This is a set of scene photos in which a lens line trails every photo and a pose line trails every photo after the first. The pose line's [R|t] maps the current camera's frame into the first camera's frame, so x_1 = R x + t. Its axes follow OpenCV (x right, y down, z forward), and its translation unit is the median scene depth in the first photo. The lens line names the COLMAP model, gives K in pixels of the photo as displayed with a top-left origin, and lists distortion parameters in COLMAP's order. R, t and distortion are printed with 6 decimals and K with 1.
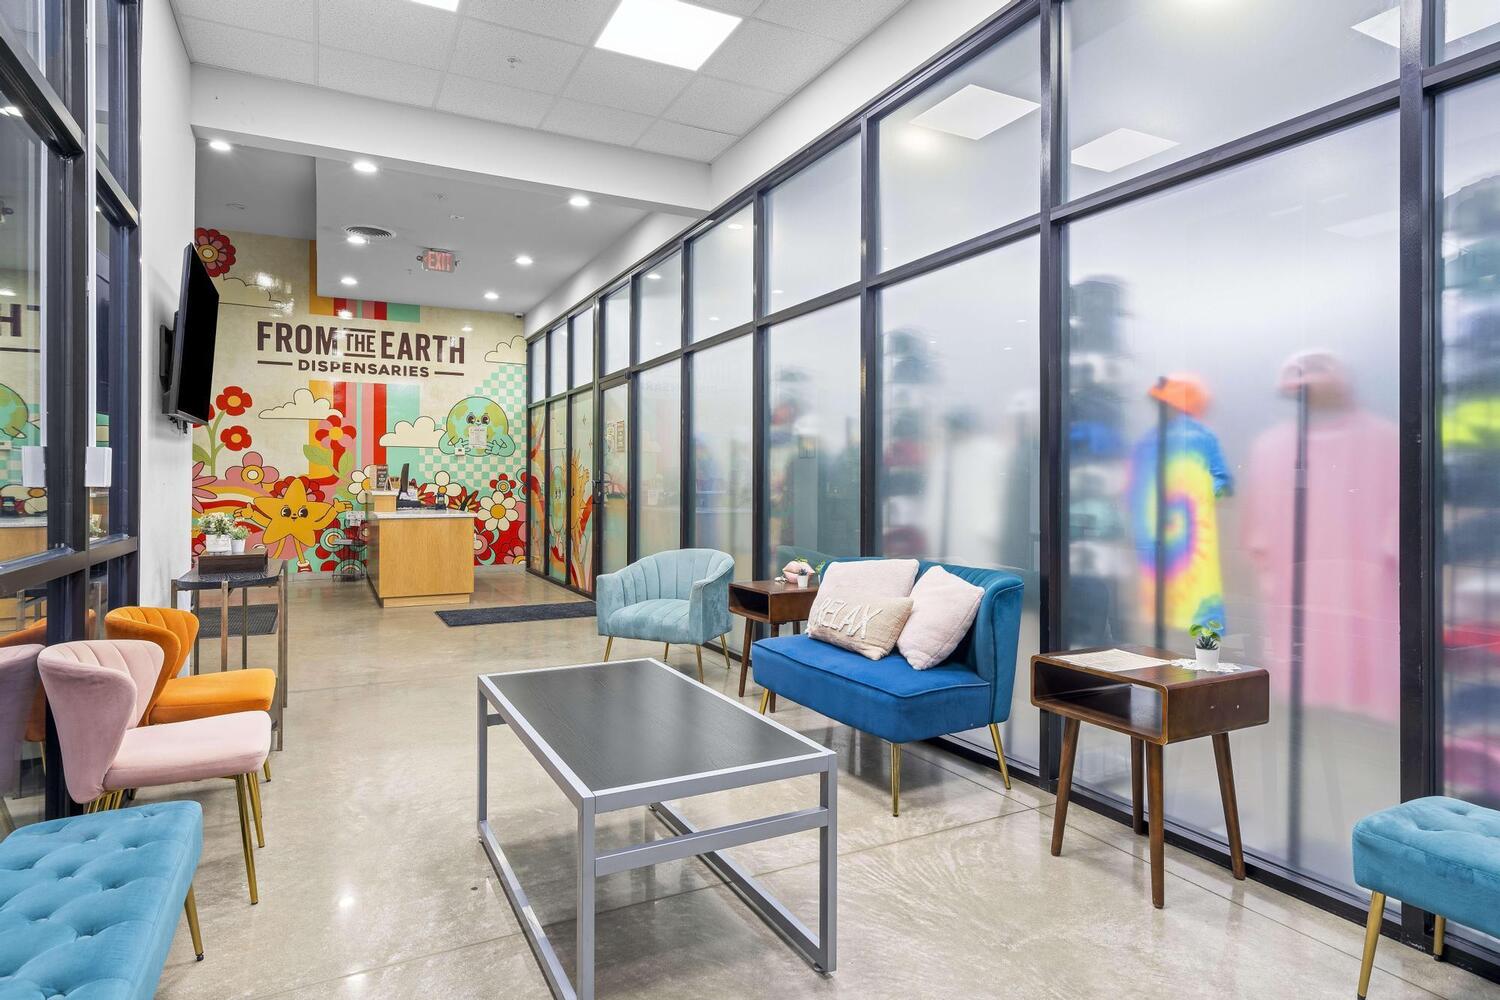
lens RADIAL K [[838.9, 0, 748.9], [0, 838.9, 489.3], [0, 0, 1]] dist [0.001020, -0.000134]
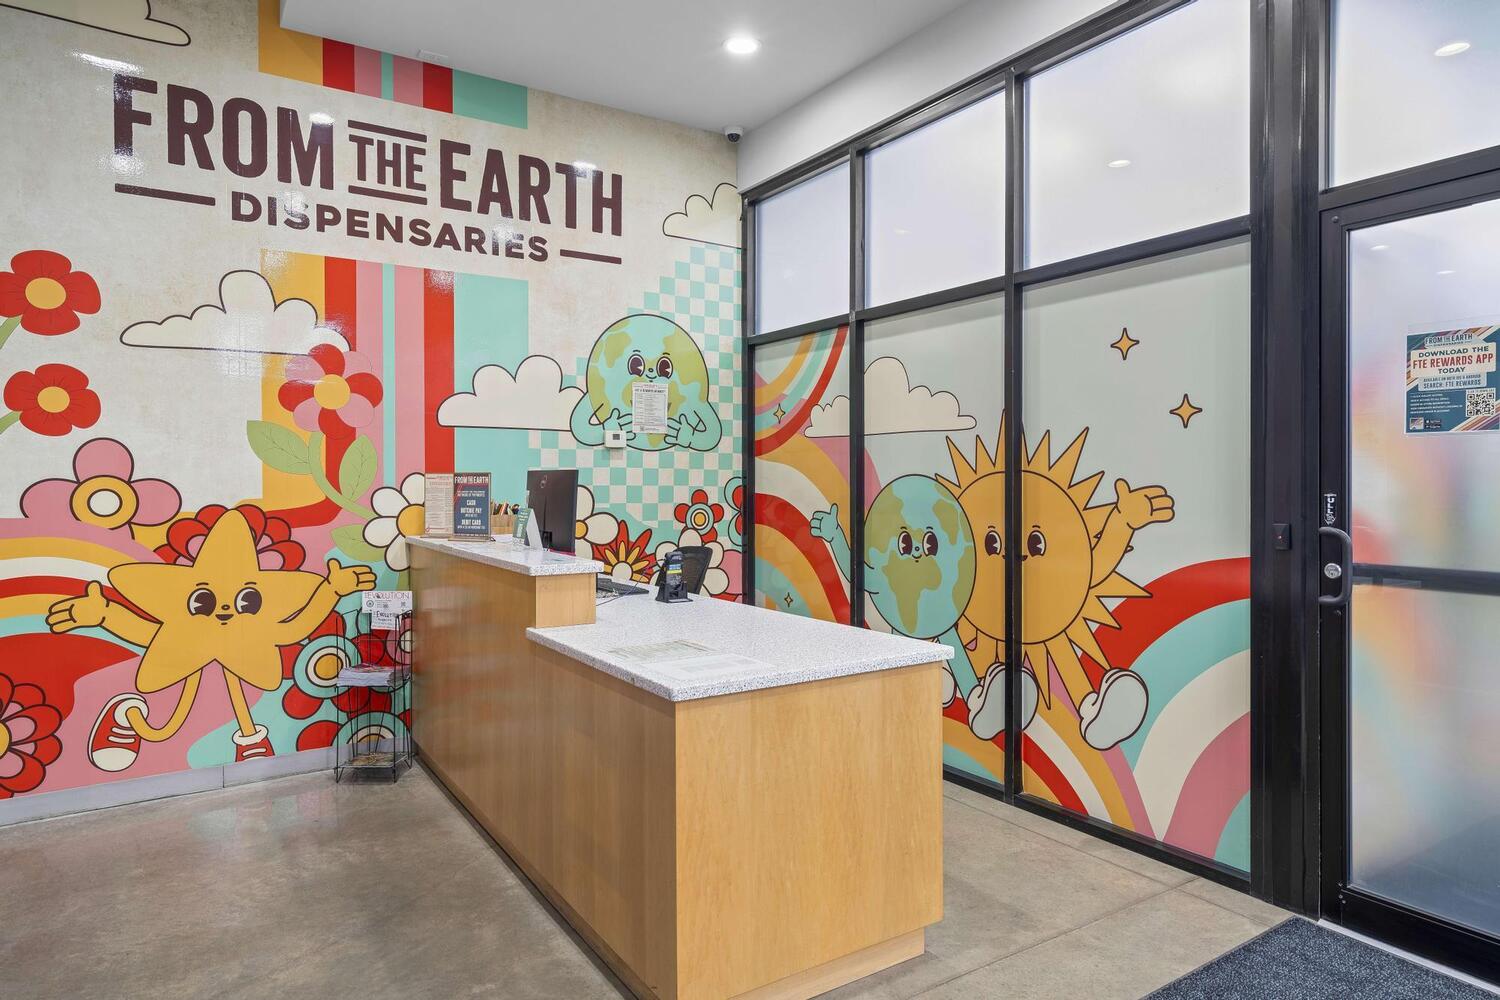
lens RADIAL K [[898.0, 0, 750.2], [0, 898.0, 494.1], [0, 0, 1]] dist [0.003761, -0.000039]
pose [[0.993480, -0.005310, 0.113885, -0.343980], [0.004063, 0.999929, 0.011177, -0.022991], [-0.113936, -0.010642, 0.993431, 0.559074]]
